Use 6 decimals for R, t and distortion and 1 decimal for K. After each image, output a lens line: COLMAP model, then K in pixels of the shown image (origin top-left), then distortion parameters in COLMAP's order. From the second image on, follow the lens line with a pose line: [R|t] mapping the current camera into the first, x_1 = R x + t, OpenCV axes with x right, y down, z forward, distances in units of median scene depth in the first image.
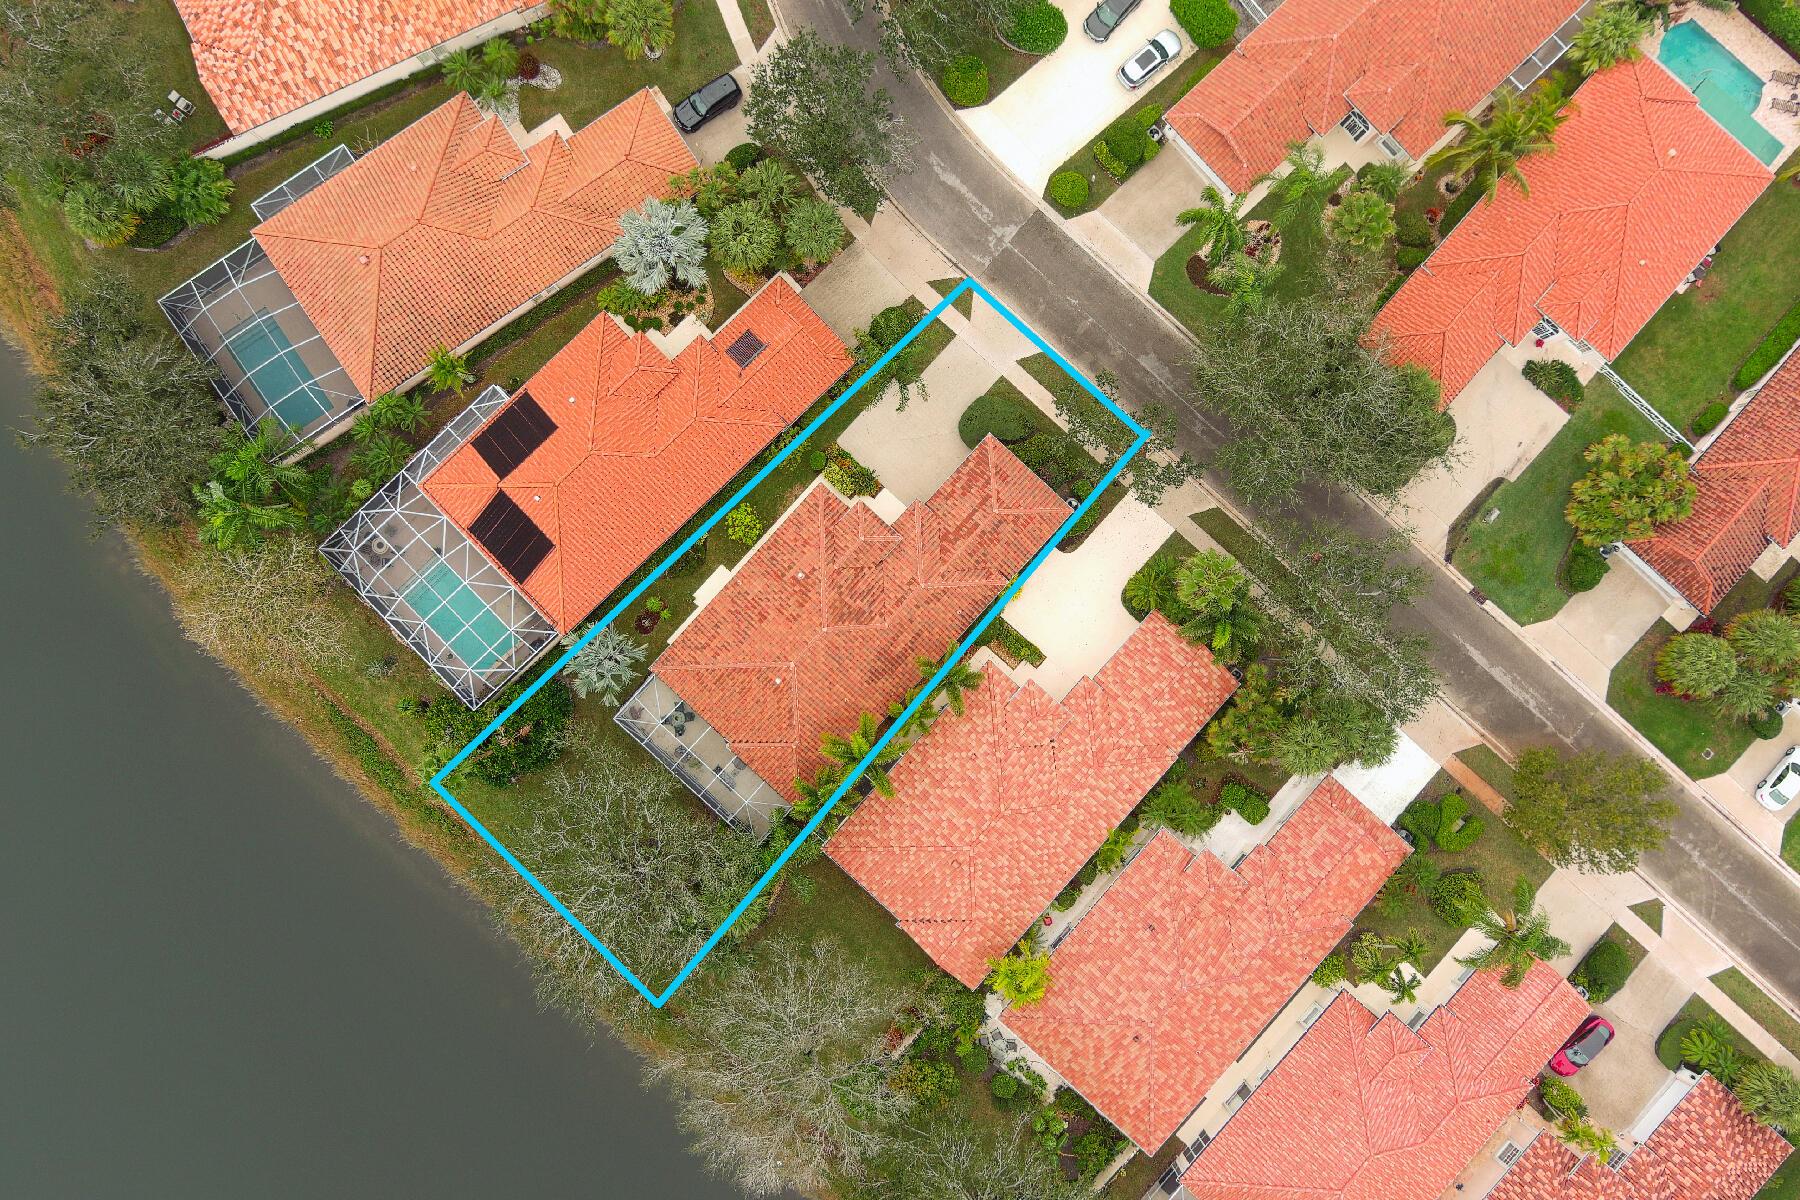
lens RADIAL K [[1335.3, 0, 895.1], [0, 1335.3, 609.1], [0, 0, 1]] dist [0.037247, -0.036303]
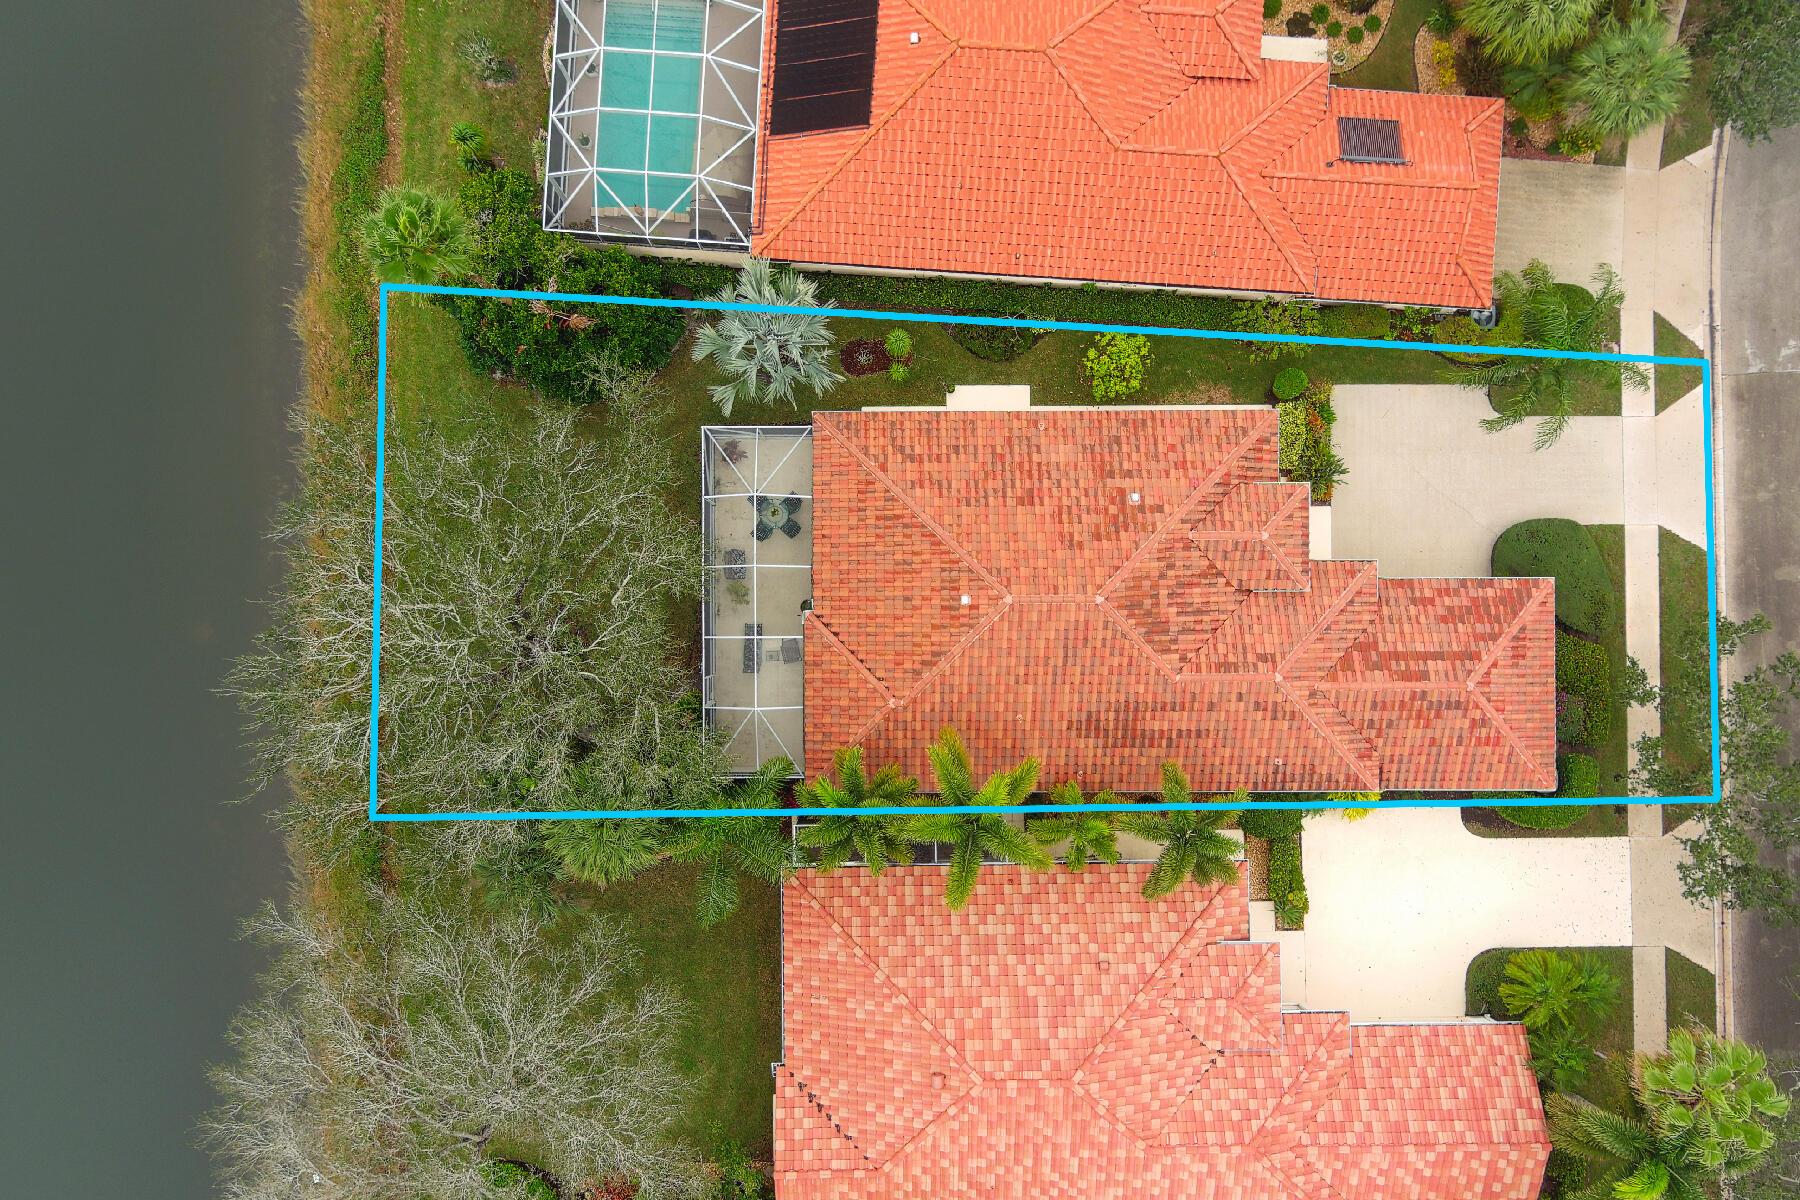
lens RADIAL K [[1445.9, 0, 869.0], [0, 1445.9, 635.3], [0, 0, 1]] dist [0.031109, -0.034154]
pose [[0.675822, 0.736617, -0.025696, -0.084388], [-0.736573, 0.676234, 0.012986, 0.080247], [0.026942, 0.010151, 0.999585, 0.401671]]
